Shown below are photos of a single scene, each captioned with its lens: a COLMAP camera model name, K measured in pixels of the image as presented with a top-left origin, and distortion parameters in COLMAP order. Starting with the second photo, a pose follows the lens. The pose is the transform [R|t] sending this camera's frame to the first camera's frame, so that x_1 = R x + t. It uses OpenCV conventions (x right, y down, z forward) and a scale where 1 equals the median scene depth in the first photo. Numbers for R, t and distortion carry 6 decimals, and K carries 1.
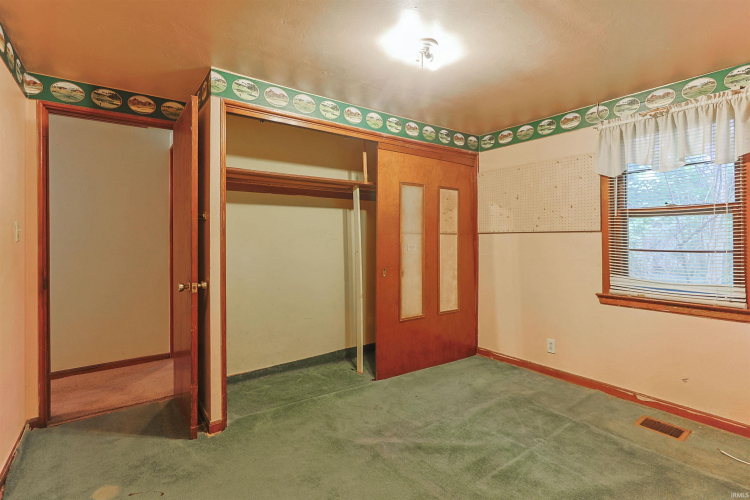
lens RADIAL K [[374.9, 0, 392.1], [0, 374.9, 238.7], [0, 0, 1]] dist [0.017082, 0.000134]
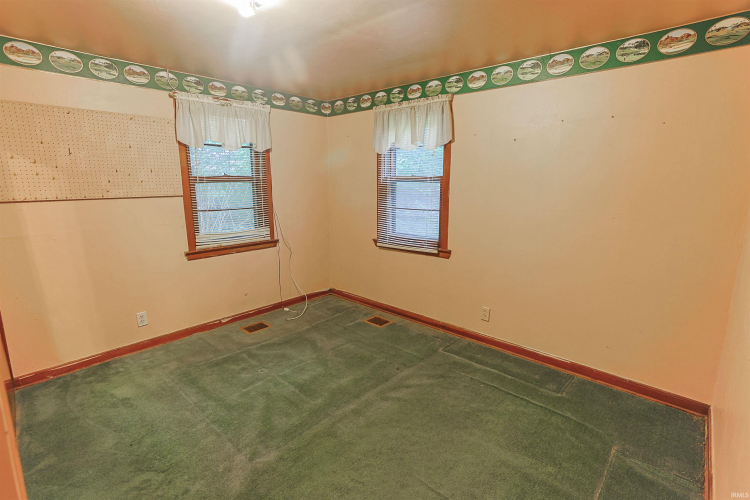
lens RADIAL K [[361.9, 0, 378.5], [0, 361.9, 246.9], [0, 0, 1]] dist [-0.022734, 0.014128]
pose [[-0.178375, -0.183232, 0.966751, -0.593628], [-0.003690, 0.982626, 0.185560, -0.072011], [-0.983956, 0.029532, -0.175952, 0.641323]]
